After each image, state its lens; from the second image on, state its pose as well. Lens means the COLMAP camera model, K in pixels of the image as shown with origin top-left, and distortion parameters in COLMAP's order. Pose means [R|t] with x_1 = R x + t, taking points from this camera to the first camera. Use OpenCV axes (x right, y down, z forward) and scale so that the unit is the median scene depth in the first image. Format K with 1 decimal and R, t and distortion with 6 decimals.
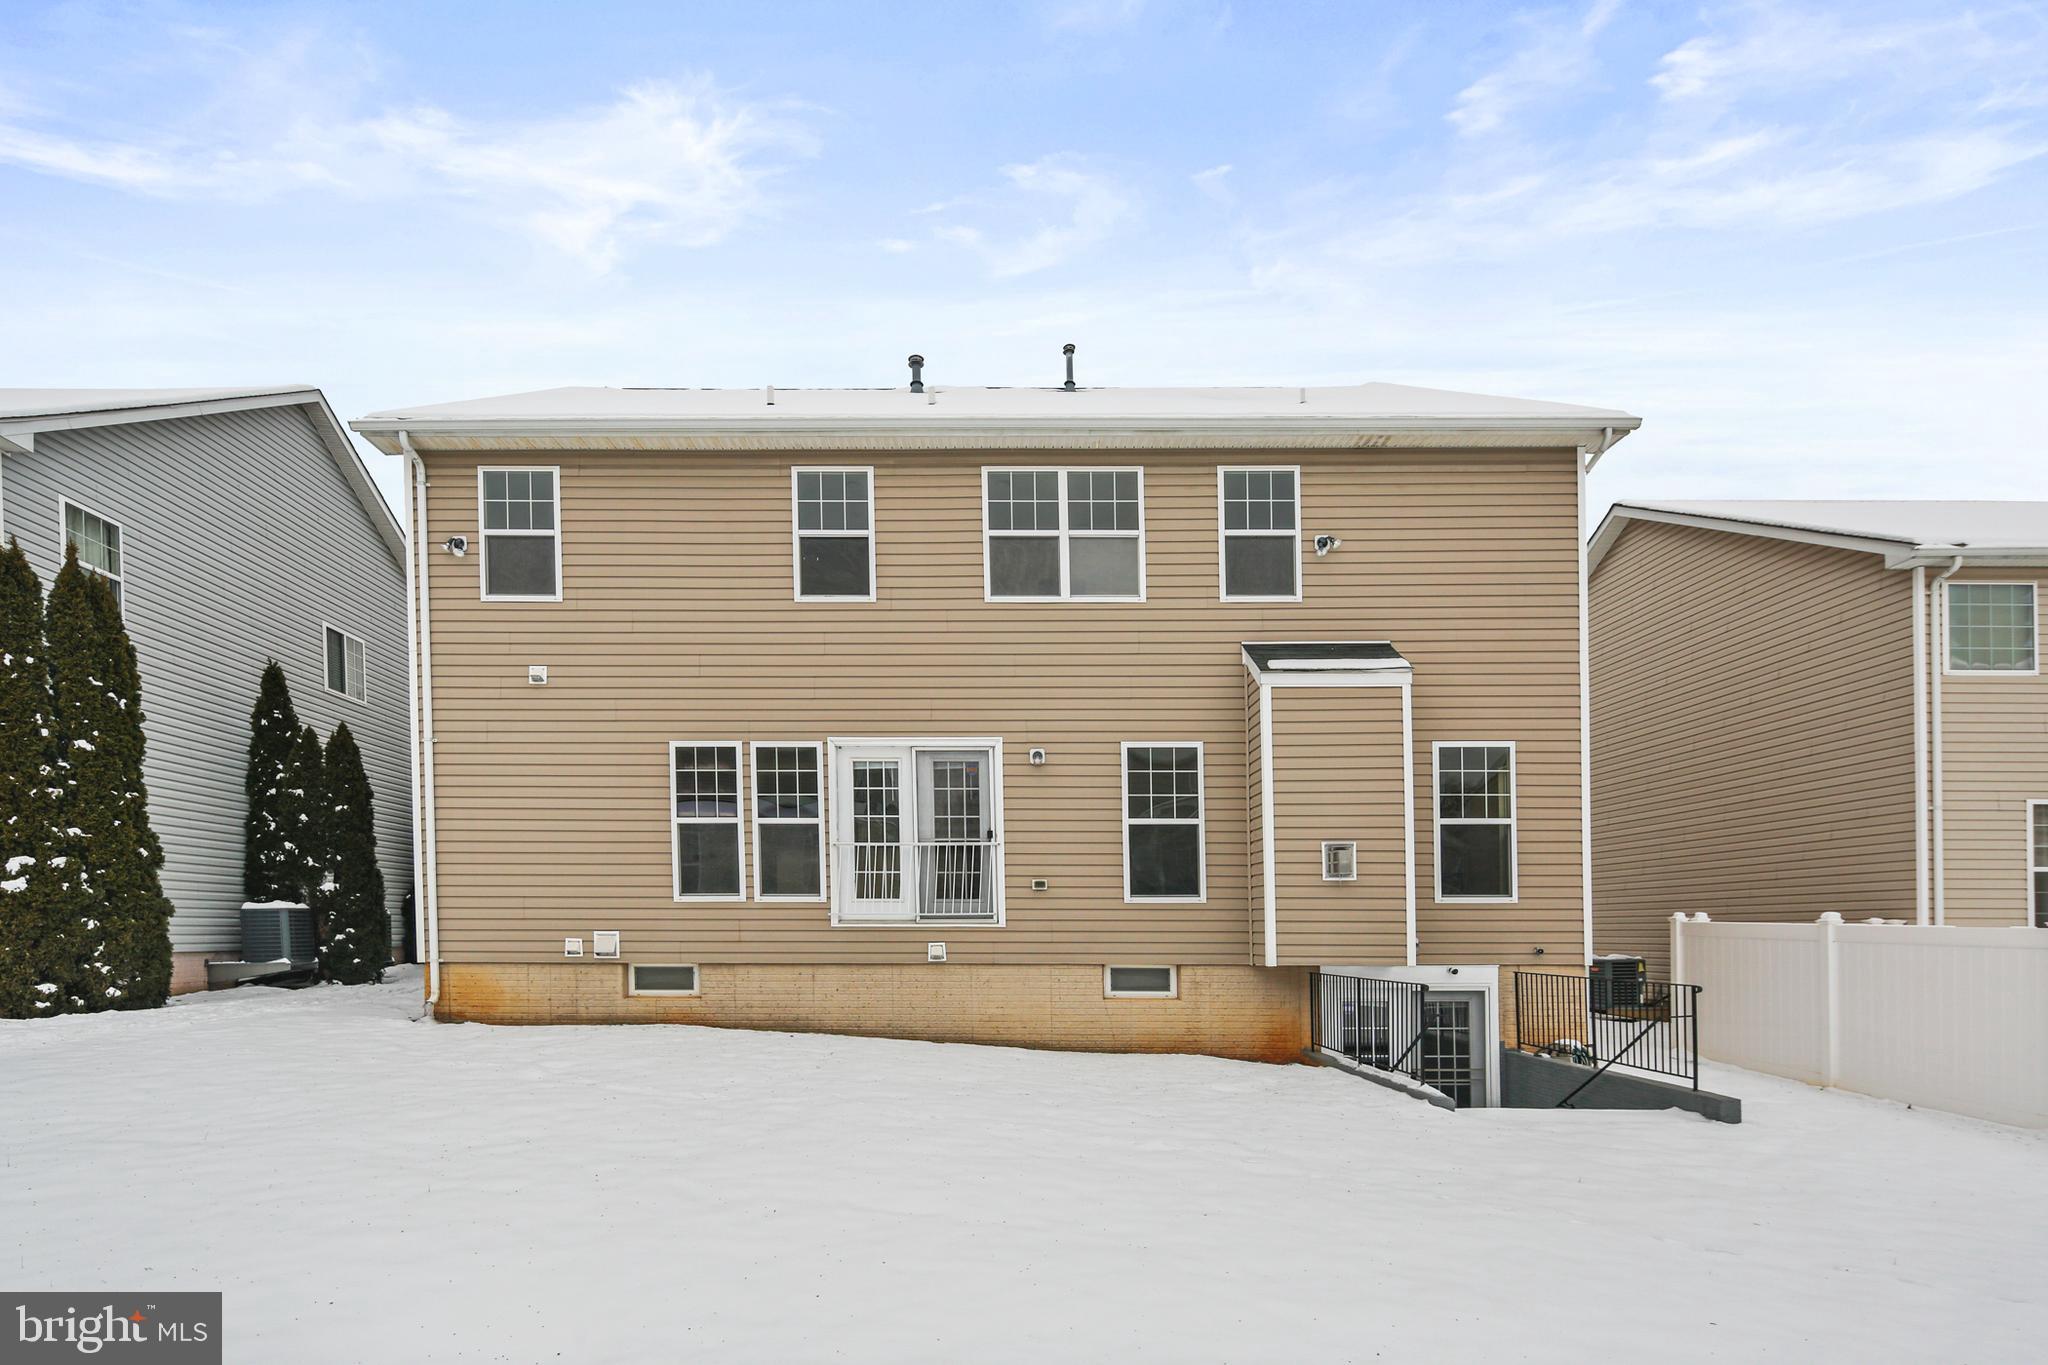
lens RADIAL K [[1010.3, 0, 1024.0], [0, 1010.3, 682.5], [0, 0, 1]] dist [0.001327, 0.000347]
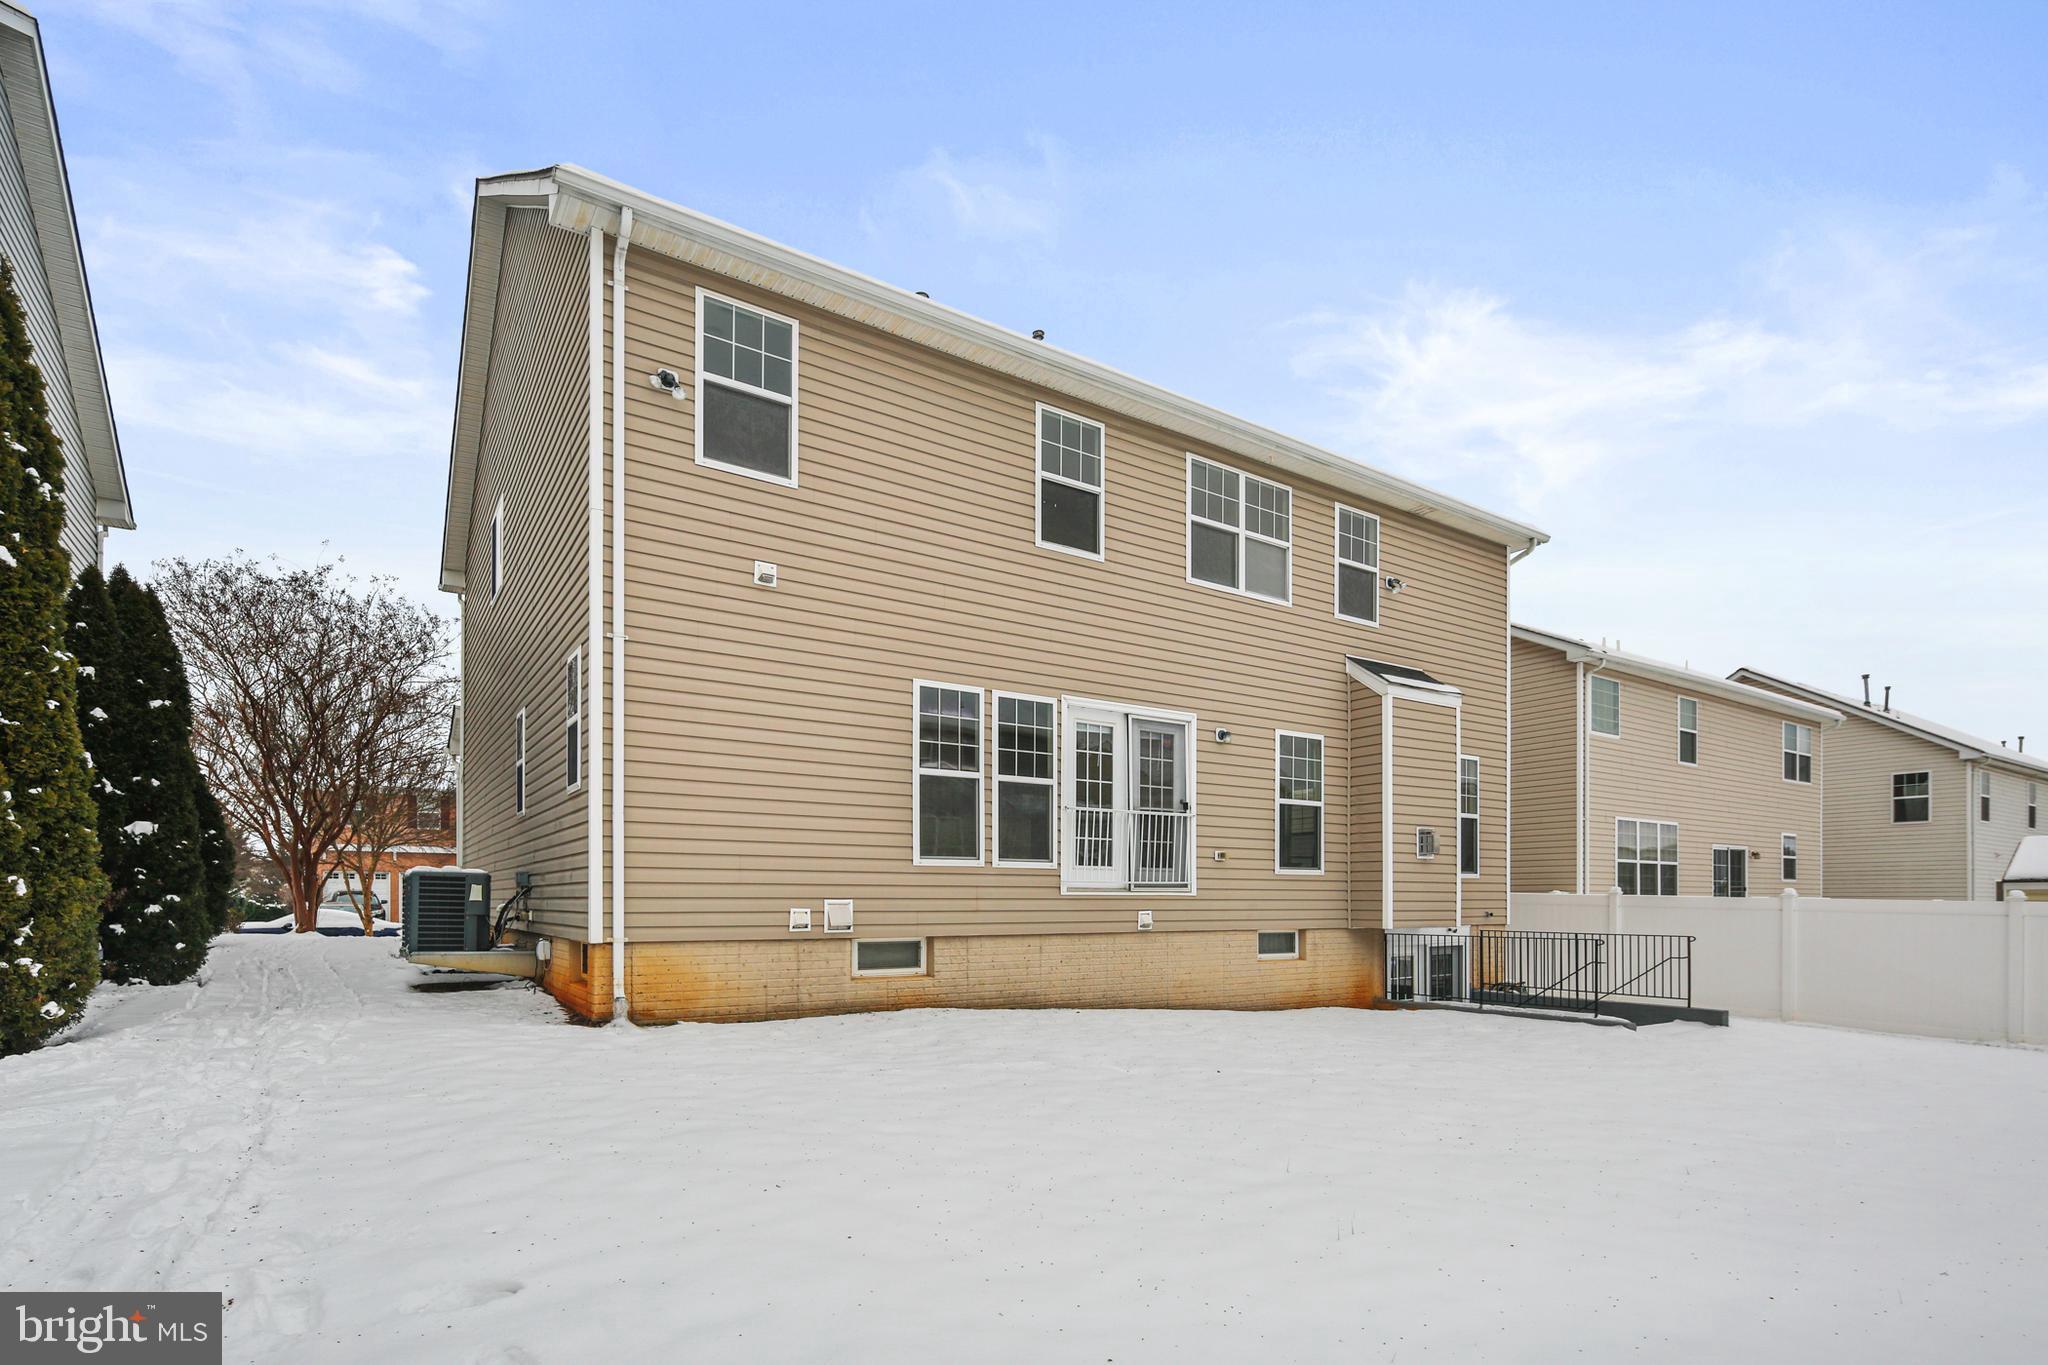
lens RADIAL K [[973.6, 0, 1023.4], [0, 973.6, 648.4], [0, 0, 1]] dist [0.001815, 0.000020]
pose [[0.828725, 0.139727, 0.541933, -0.735259], [-0.134151, 0.989697, -0.050031, 0.062594], [-0.543340, -0.031239, 0.838931, 0.256968]]
